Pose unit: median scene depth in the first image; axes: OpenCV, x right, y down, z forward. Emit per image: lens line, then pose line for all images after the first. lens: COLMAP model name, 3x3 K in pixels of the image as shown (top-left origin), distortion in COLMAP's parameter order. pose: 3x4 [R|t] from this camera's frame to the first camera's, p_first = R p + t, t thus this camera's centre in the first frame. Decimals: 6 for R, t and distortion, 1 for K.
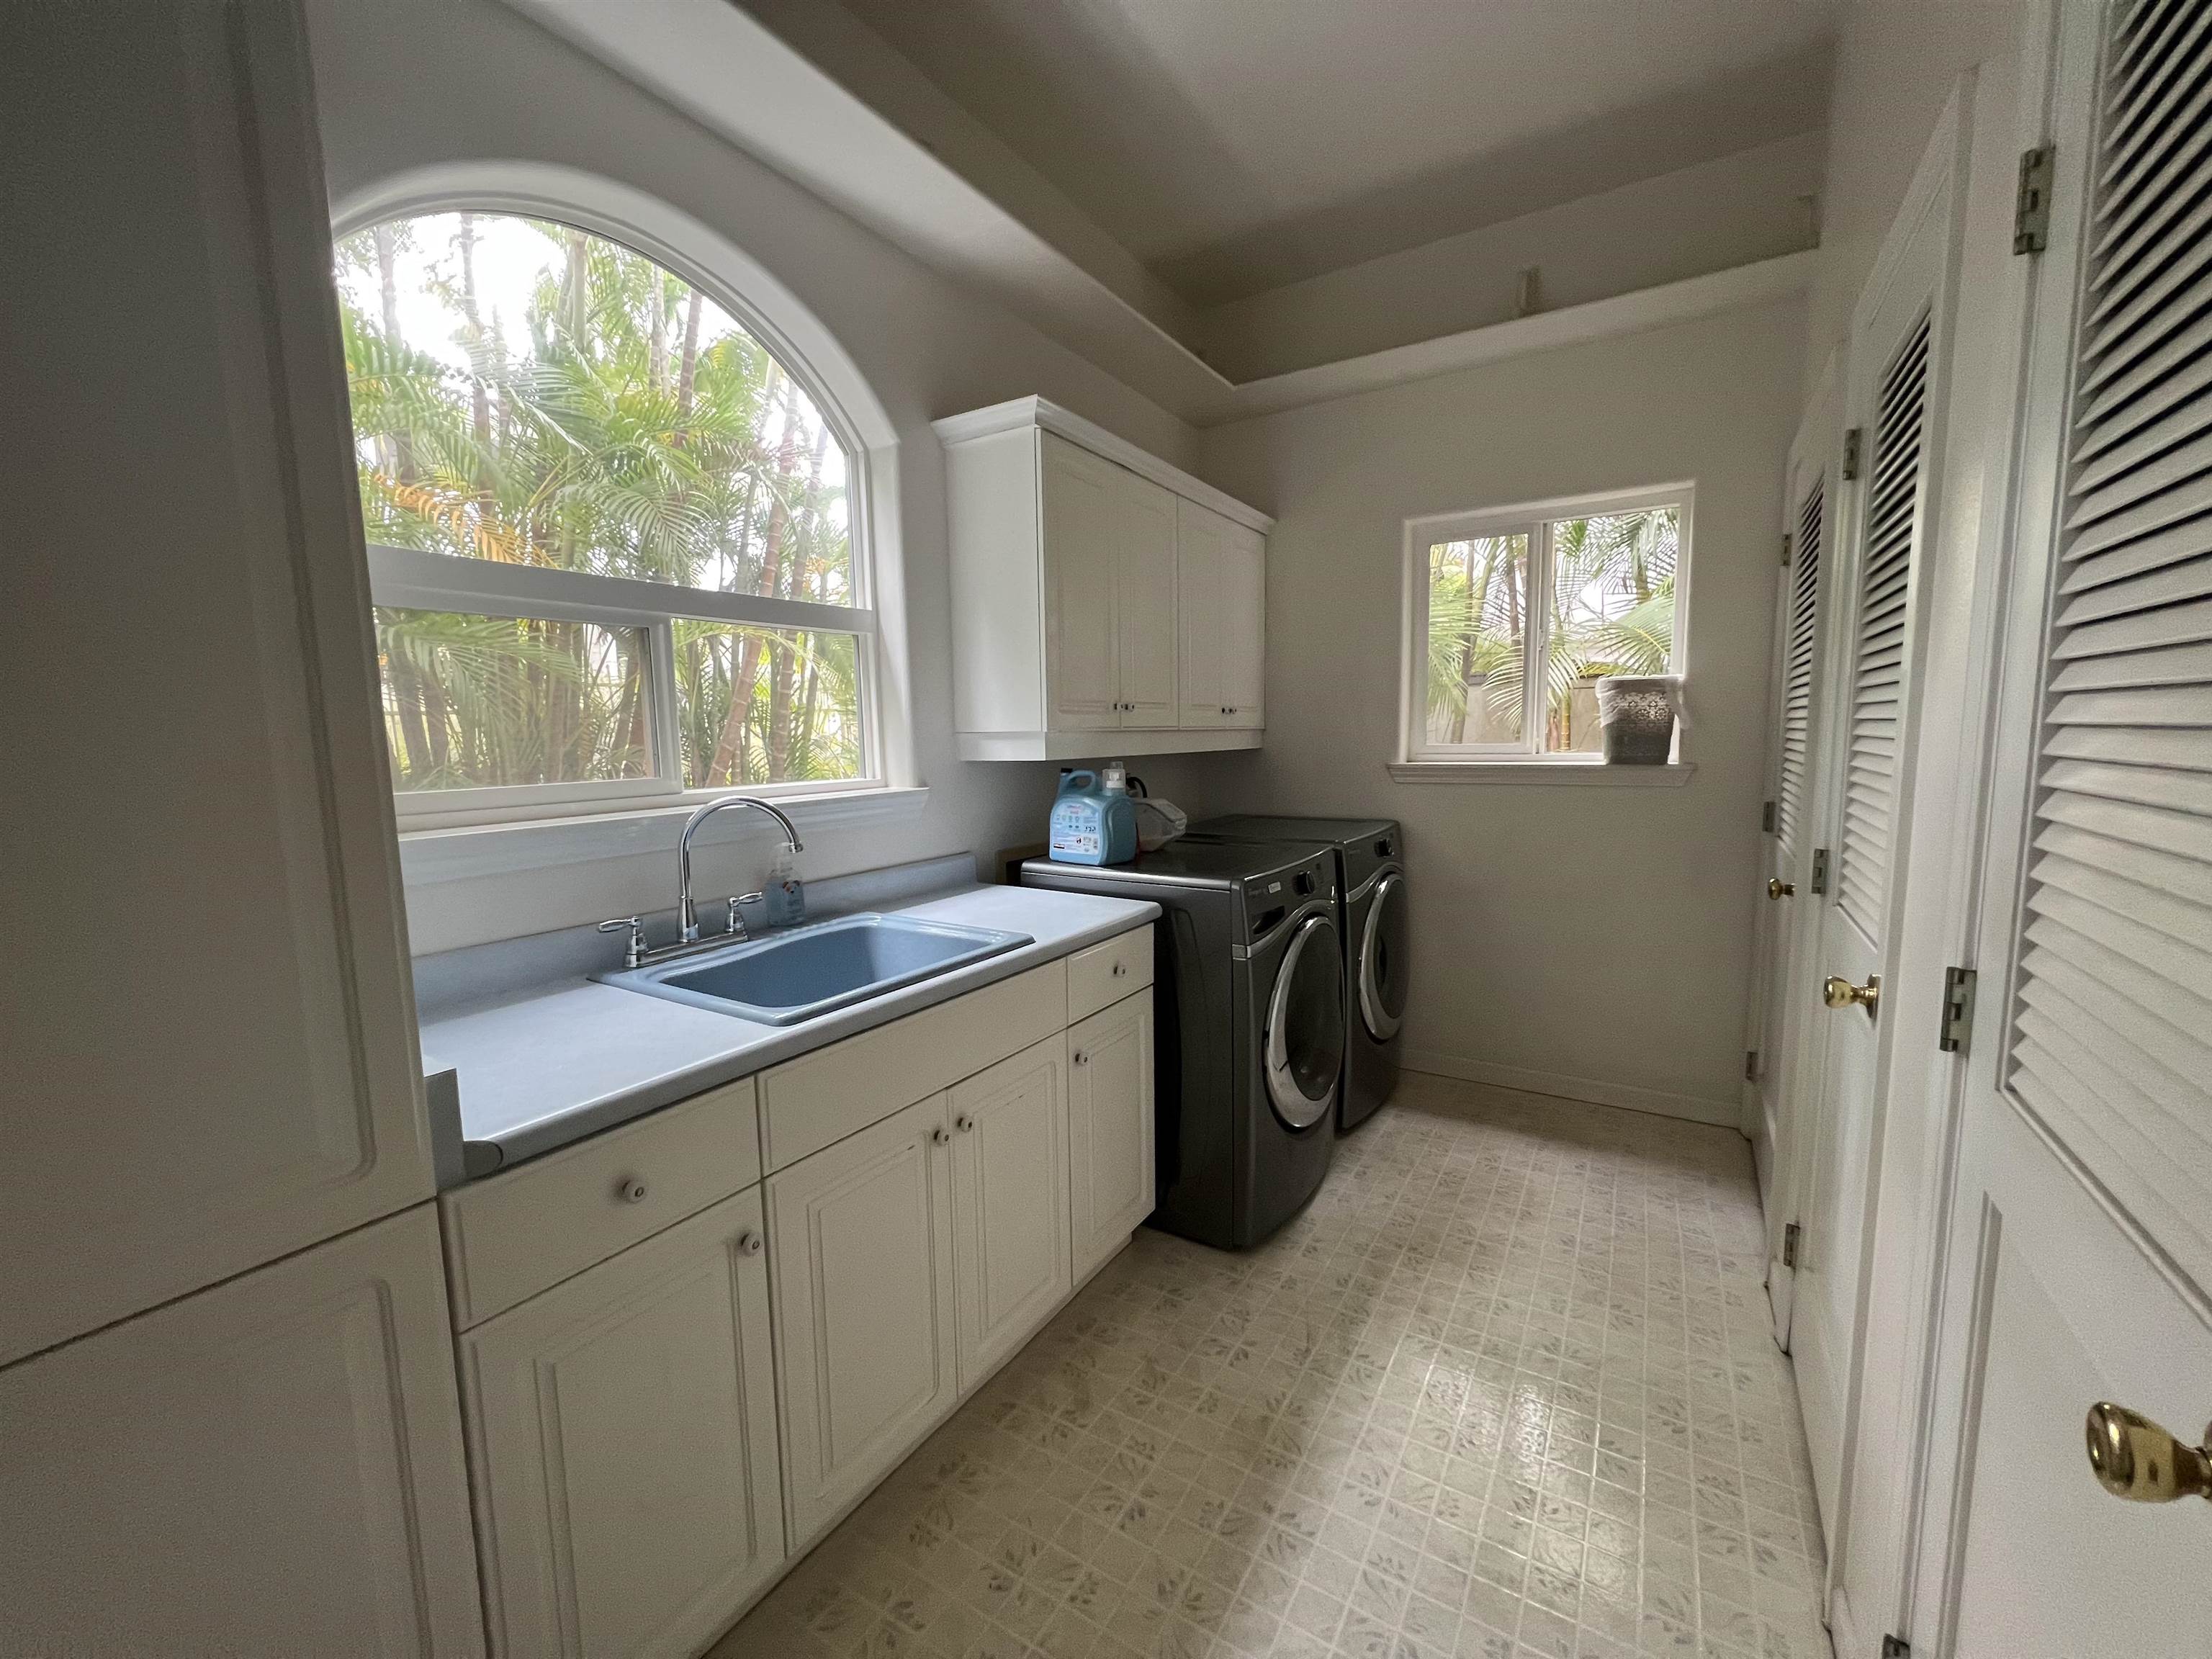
lens RADIAL K [[880.6, 0, 1115.4], [0, 880.6, 828.0], [0, 0, 1]] dist [0.001903, -0.000115]
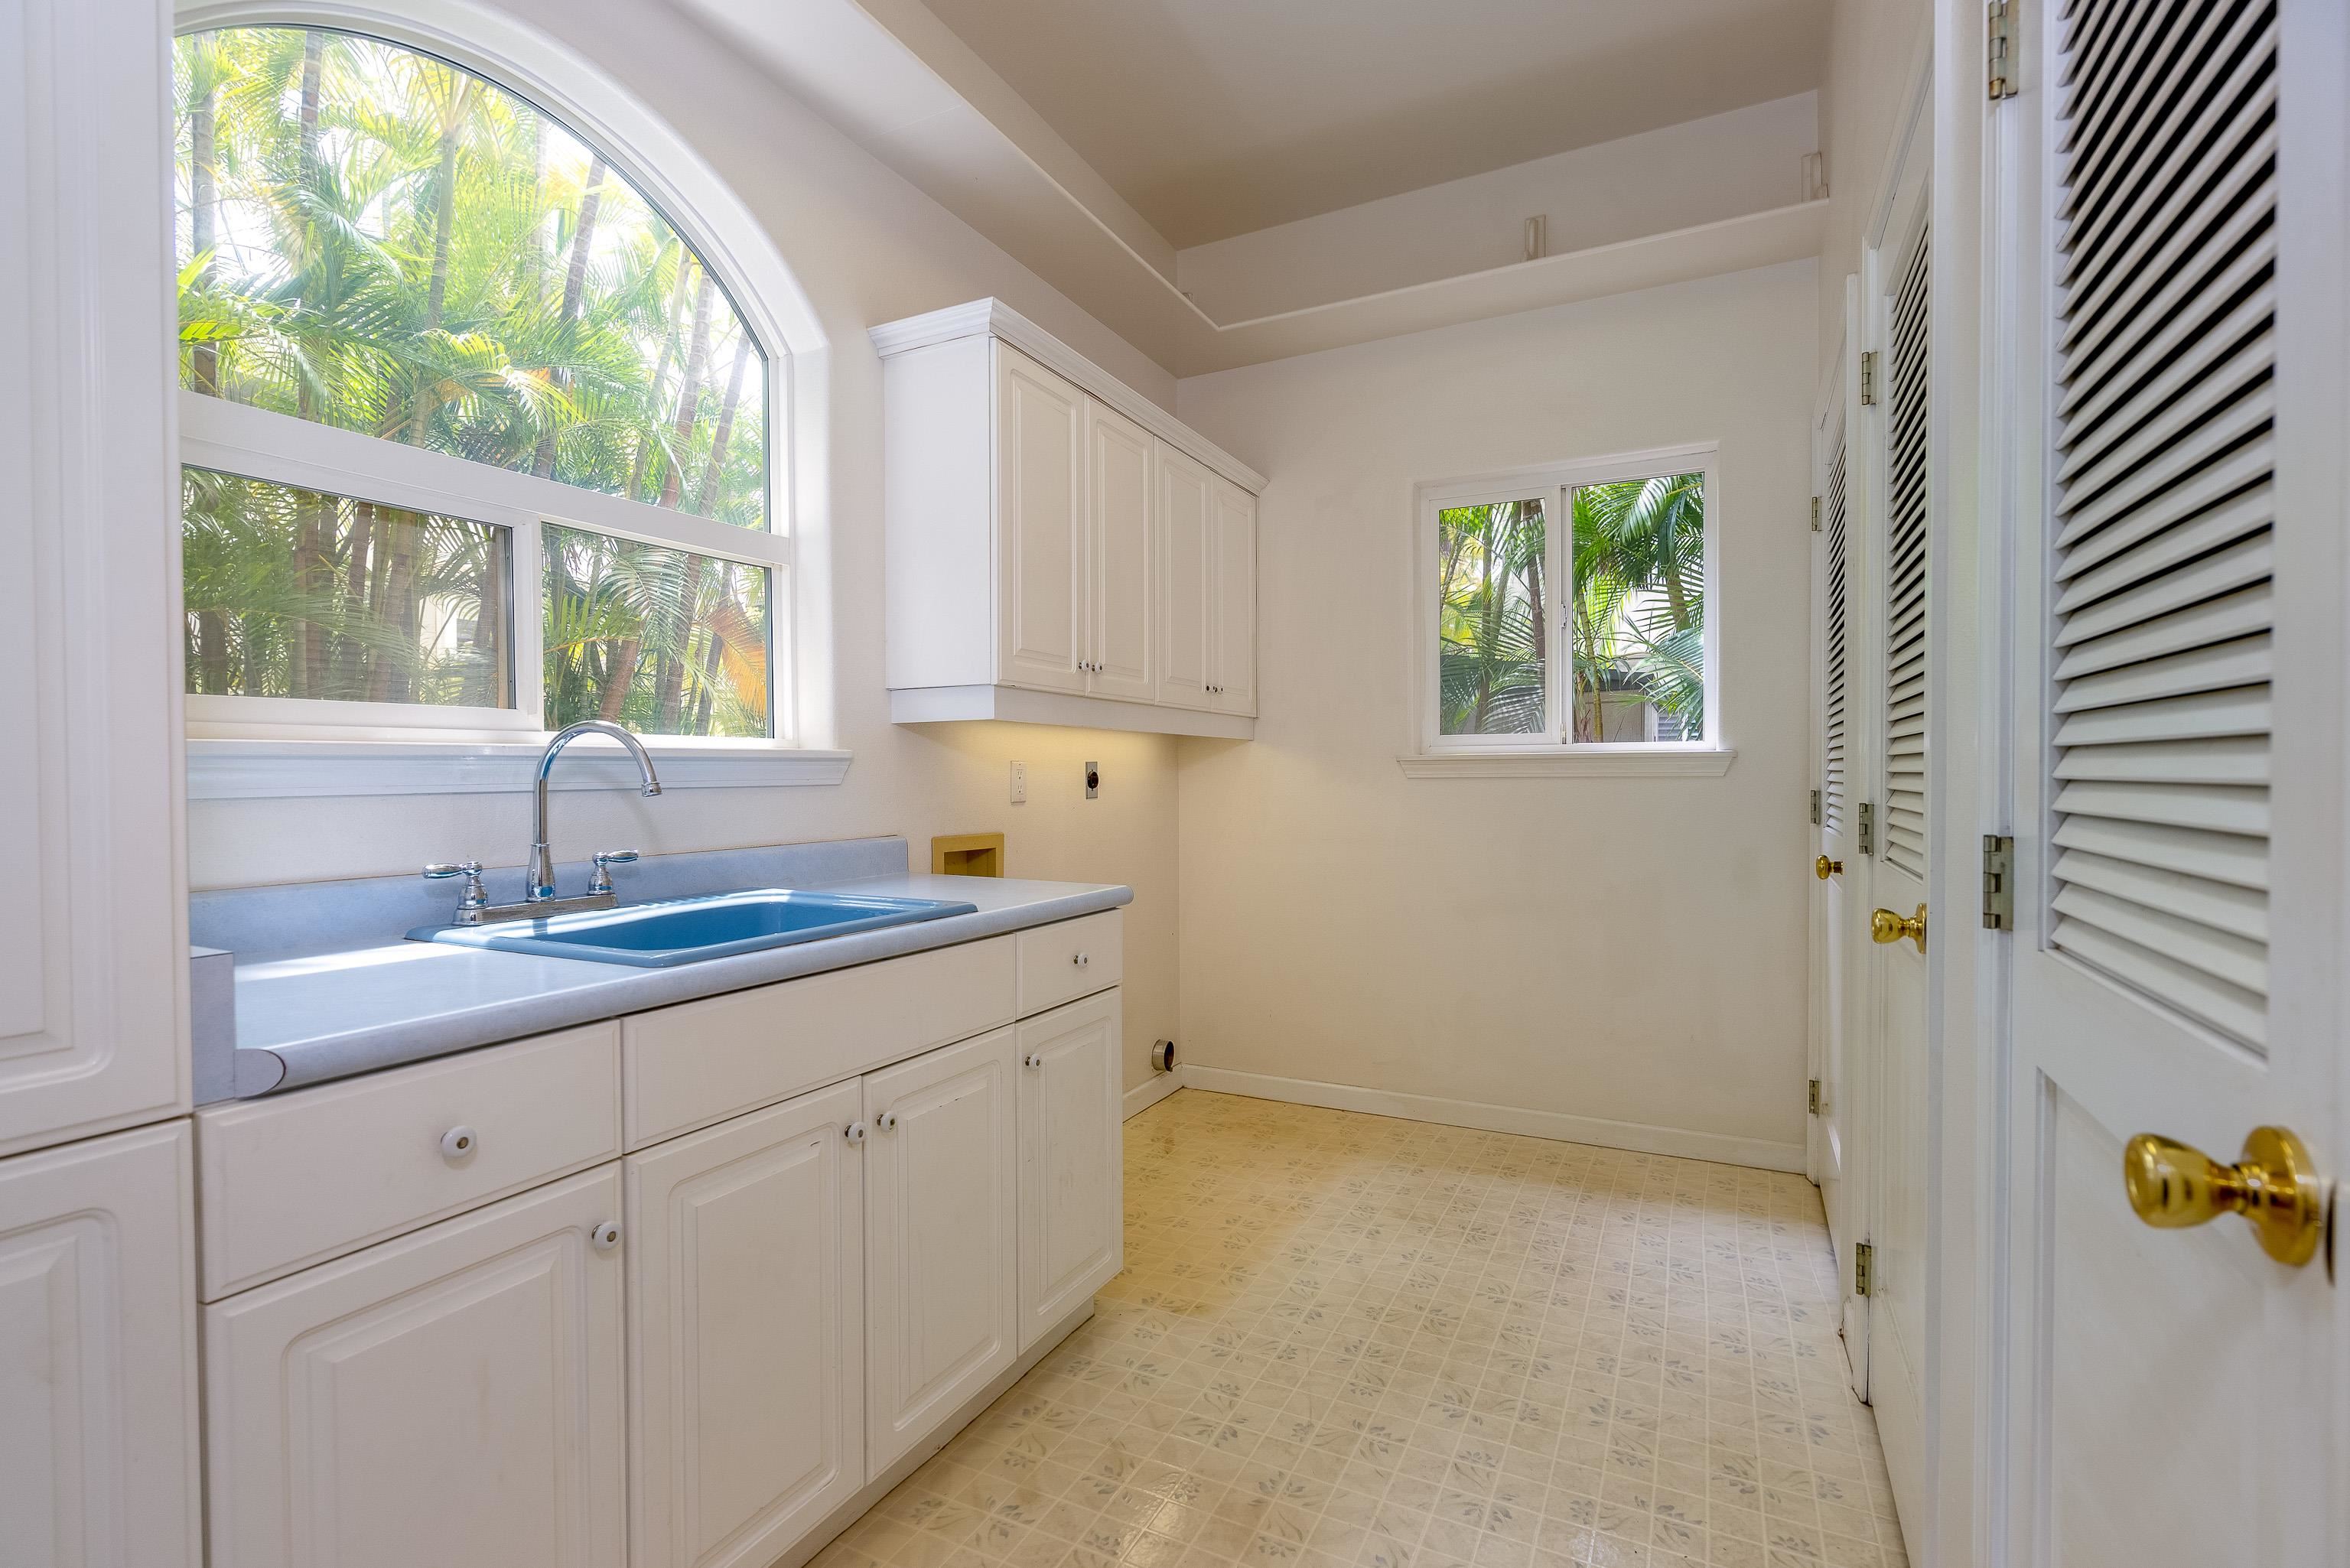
lens RADIAL K [[1060.1, 0, 1171.0], [0, 1060.1, 784.7], [0, 0, 1]] dist [0.000046, -0.000508]
pose [[0.996451, 0.008476, 0.083750, 0.004617], [-0.000203, 0.995156, -0.098306, 0.108206], [-0.084178, 0.097940, 0.991626, -0.013150]]
